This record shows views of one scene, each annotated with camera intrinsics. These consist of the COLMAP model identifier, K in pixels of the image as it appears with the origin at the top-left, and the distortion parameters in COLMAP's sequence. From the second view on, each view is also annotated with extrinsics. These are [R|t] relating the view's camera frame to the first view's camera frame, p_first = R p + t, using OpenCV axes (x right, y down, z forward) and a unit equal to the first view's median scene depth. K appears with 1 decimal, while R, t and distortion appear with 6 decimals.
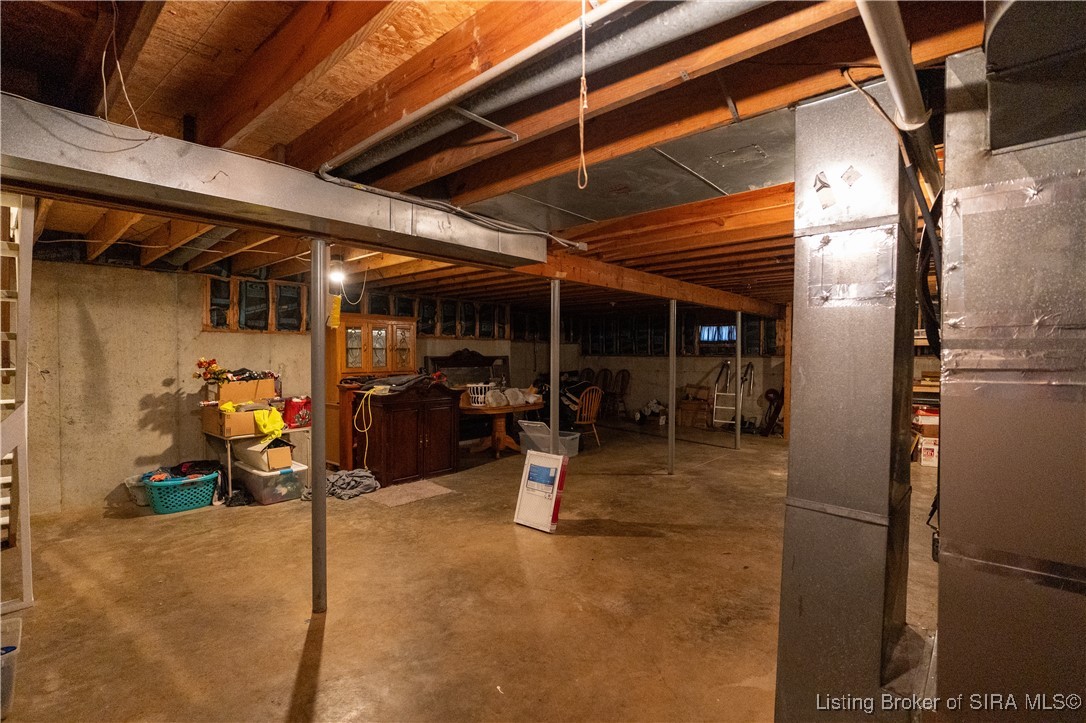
lens RADIAL K [[497.9, 0, 545.5], [0, 497.9, 363.1], [0, 0, 1]] dist [-0.010303, 0.000585]
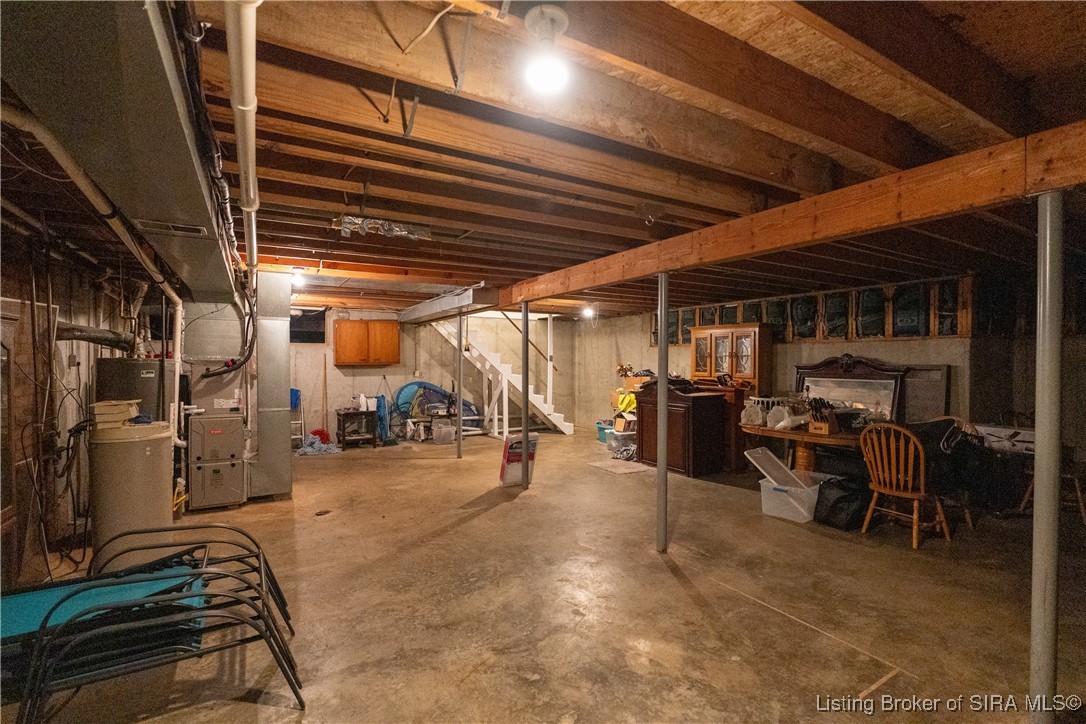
lens RADIAL K [[497.9, 0, 545.5], [0, 497.9, 363.6], [0, 0, 1]] dist [-0.010303, 0.000585]
pose [[-0.309685, 0.007762, -0.950808, 1.174161], [-0.021151, 0.999663, 0.015050, -0.028412], [0.950604, 0.024771, -0.309416, 1.379004]]
